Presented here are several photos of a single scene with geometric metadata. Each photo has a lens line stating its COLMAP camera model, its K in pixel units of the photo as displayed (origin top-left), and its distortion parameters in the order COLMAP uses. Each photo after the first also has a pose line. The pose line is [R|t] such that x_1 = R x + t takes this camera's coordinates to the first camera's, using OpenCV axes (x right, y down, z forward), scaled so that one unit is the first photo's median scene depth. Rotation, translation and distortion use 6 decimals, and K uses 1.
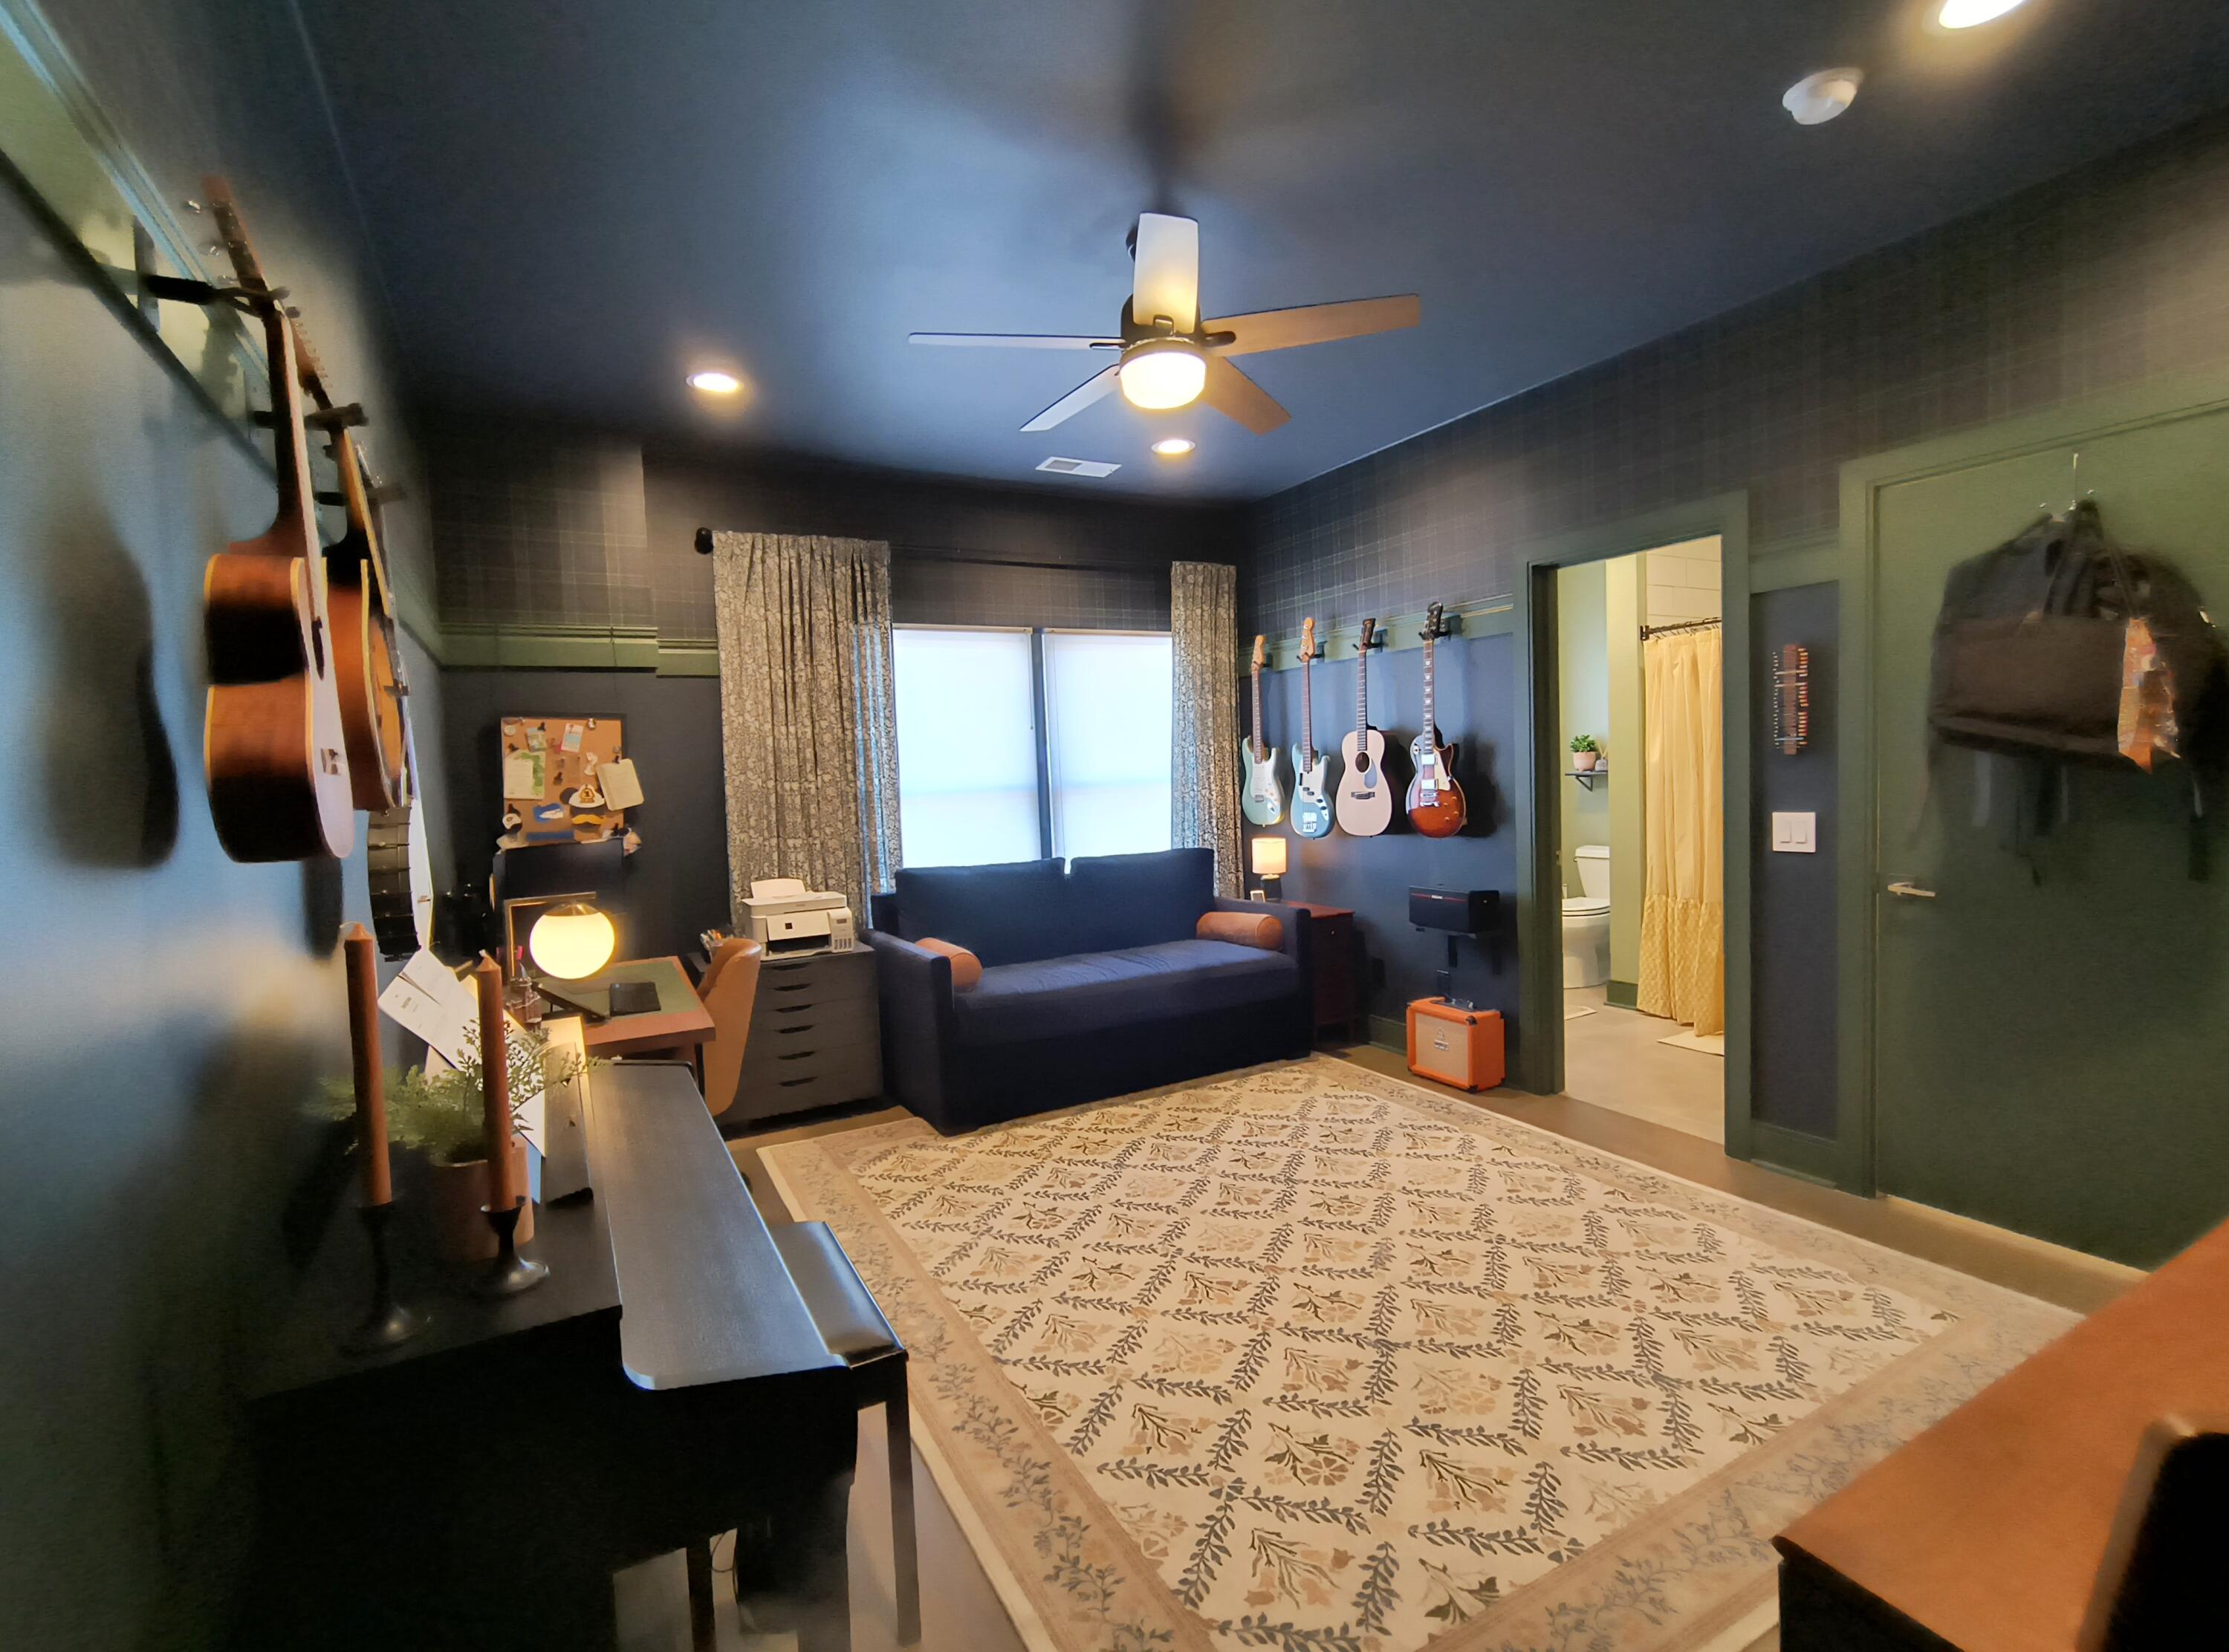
lens RADIAL K [[1038.6, 0, 1112.3], [0, 1038.6, 822.7], [0, 0, 1]] dist [-0.003816, 0.003521]
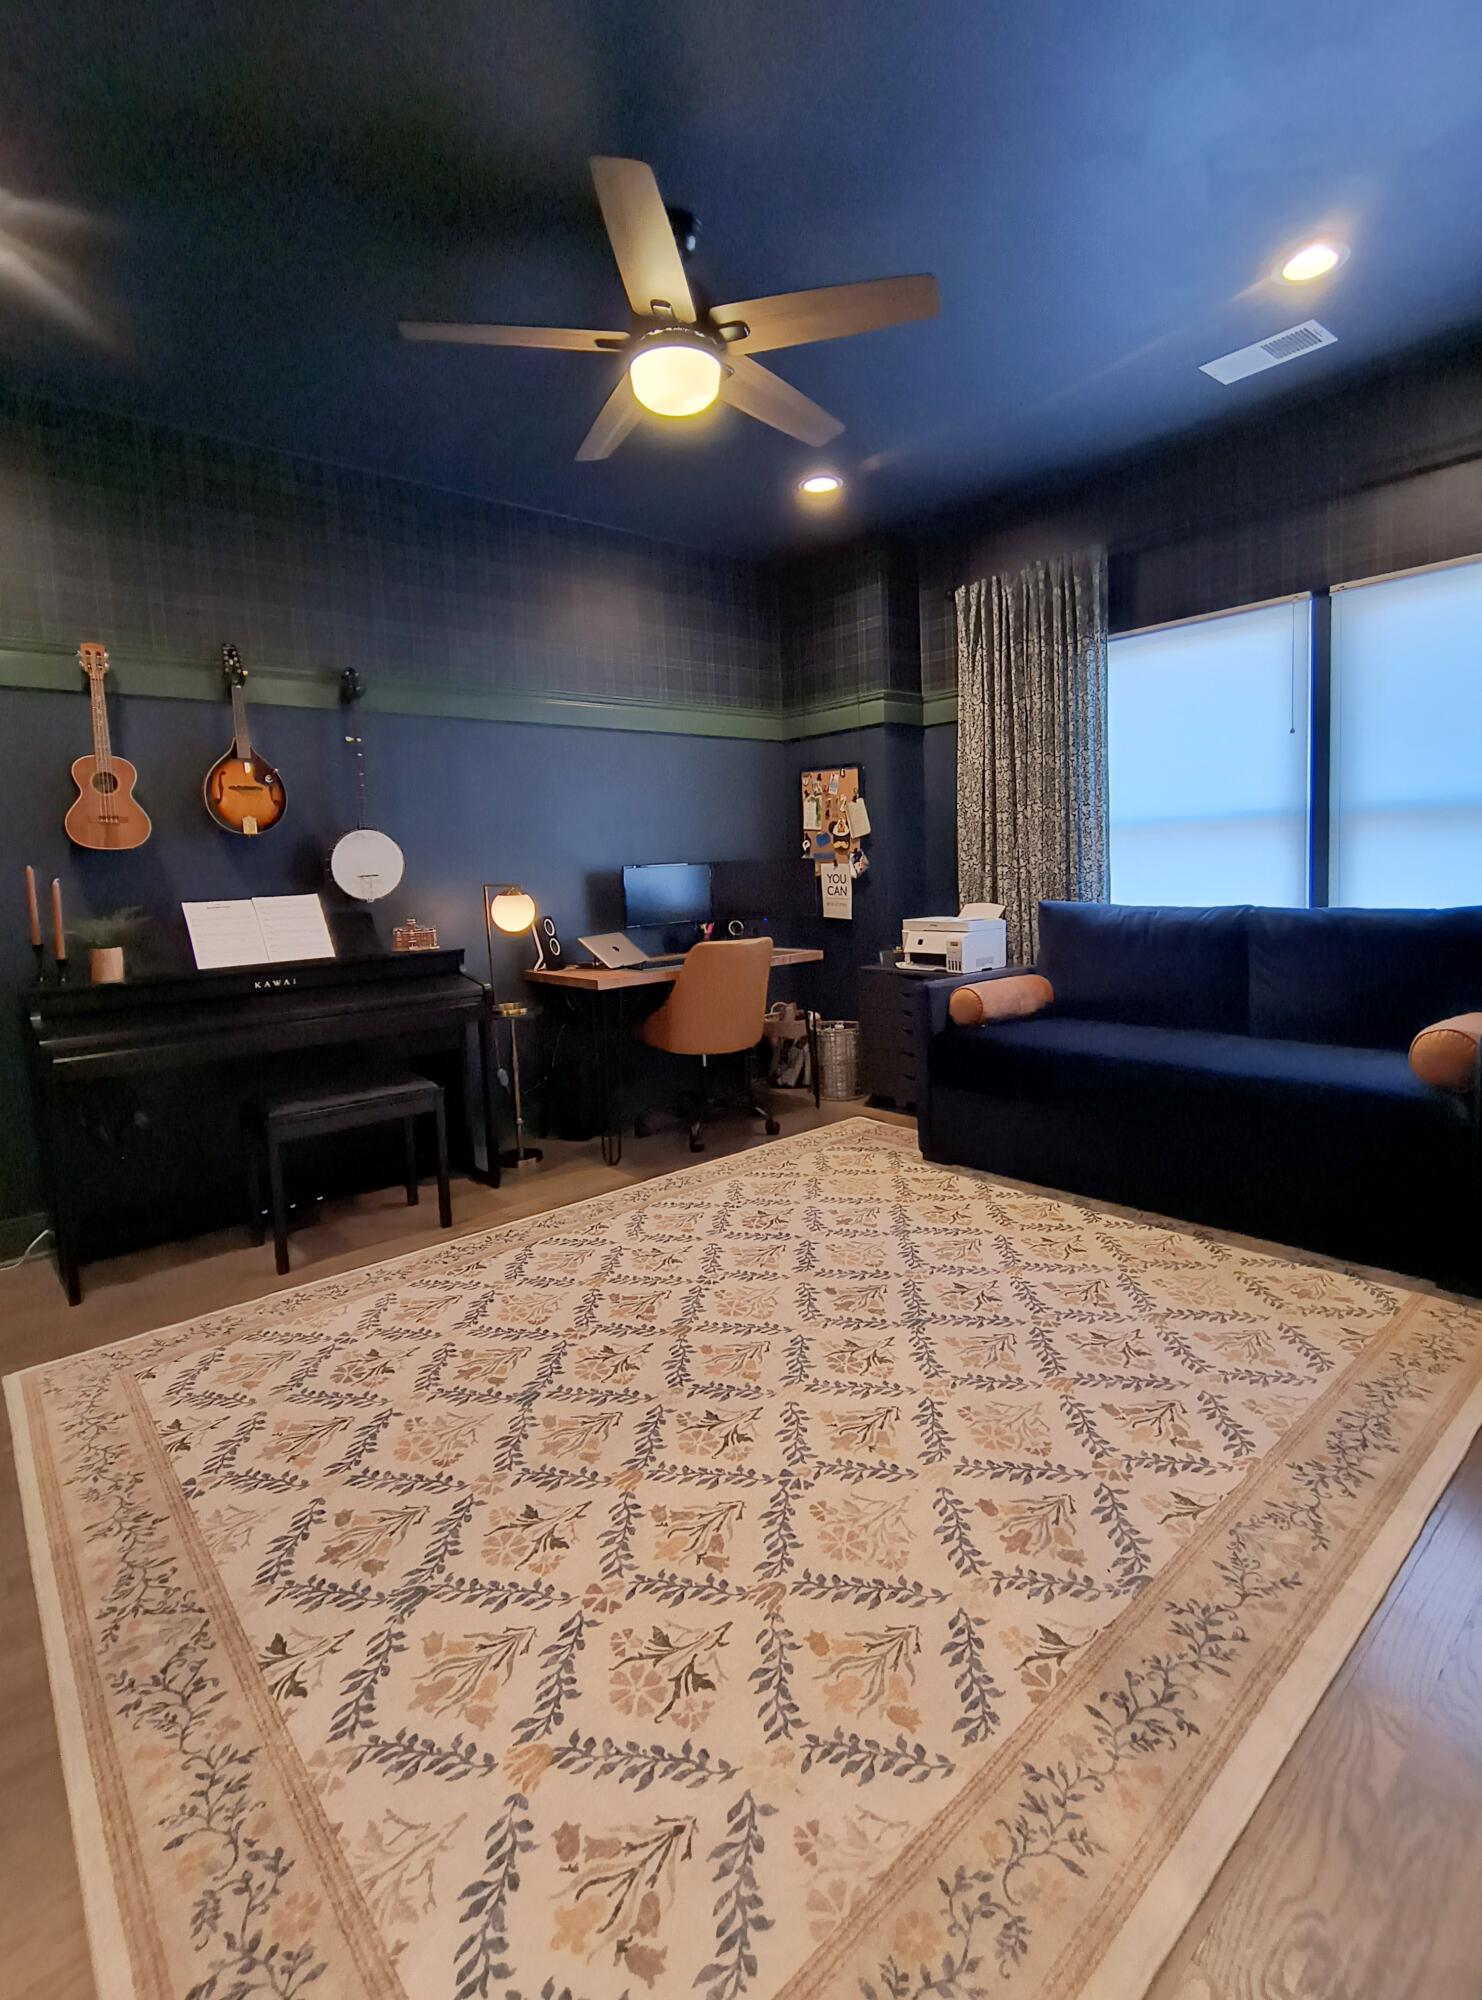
lens RADIAL K [[932.0, 0, 717.2], [0, 932.0, 946.3], [0, 0, 1]] dist [-0.003816, 0.003521]
pose [[0.208418, 0.115792, -0.971161, 0.854049], [-0.016440, 0.993241, 0.114896, -0.011474], [0.977902, -0.007981, 0.208913, 0.778649]]
